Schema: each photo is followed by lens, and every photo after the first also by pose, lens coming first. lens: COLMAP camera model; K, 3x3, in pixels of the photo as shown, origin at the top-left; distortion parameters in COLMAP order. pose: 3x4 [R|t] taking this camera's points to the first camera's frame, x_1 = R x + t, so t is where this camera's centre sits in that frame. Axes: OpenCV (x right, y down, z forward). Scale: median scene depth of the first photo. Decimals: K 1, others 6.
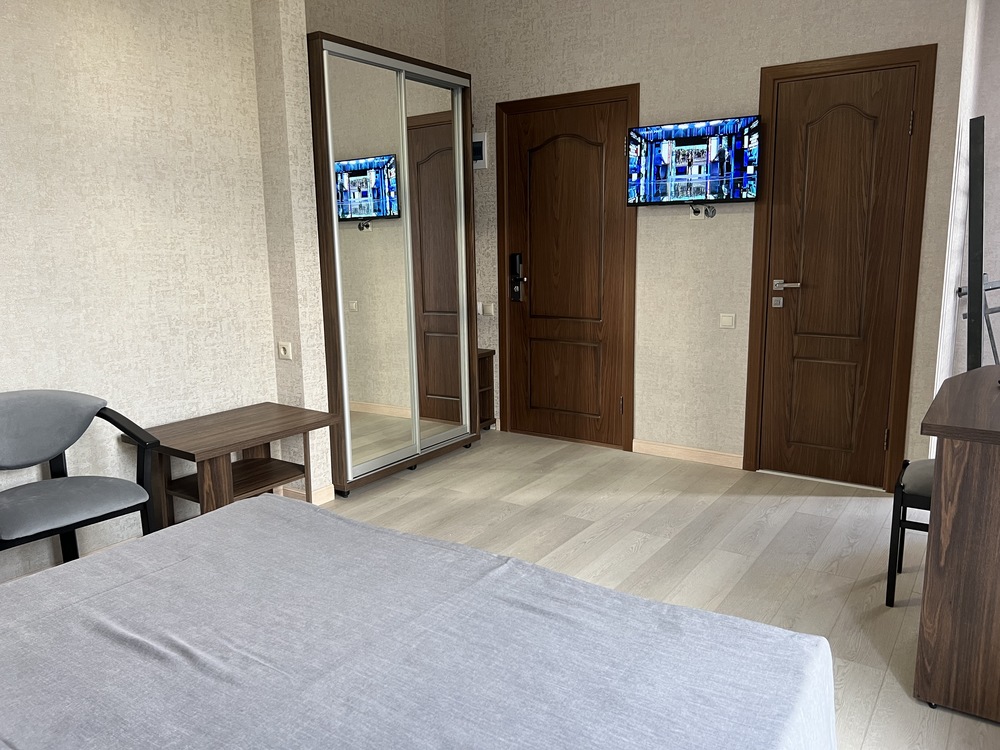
lens RADIAL K [[753.1, 0, 500.0], [0, 753.1, 371.6], [0, 0, 1]] dist [0.051096, -0.061405]
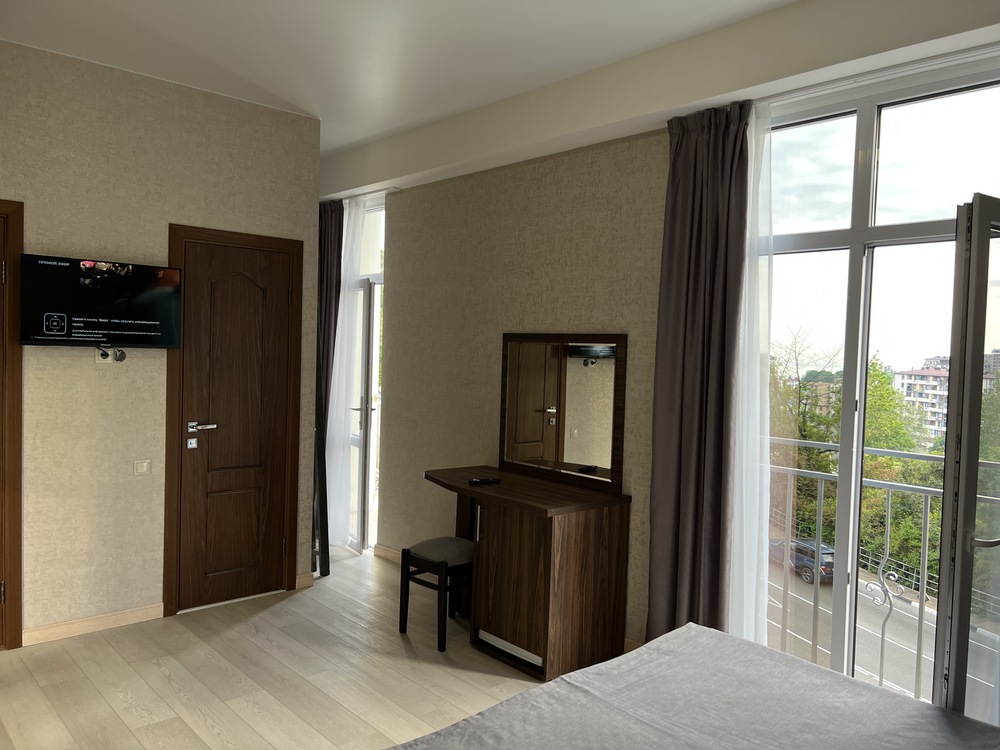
lens RADIAL K [[753.1, 0, 492.5], [0, 753.1, 380.6], [0, 0, 1]] dist [0.051096, -0.061405]
pose [[0.237329, -0.019986, 0.971224, -0.550500], [0.135019, 0.990763, -0.012606, -0.108103], [-0.962000, 0.134126, 0.237835, 0.338744]]
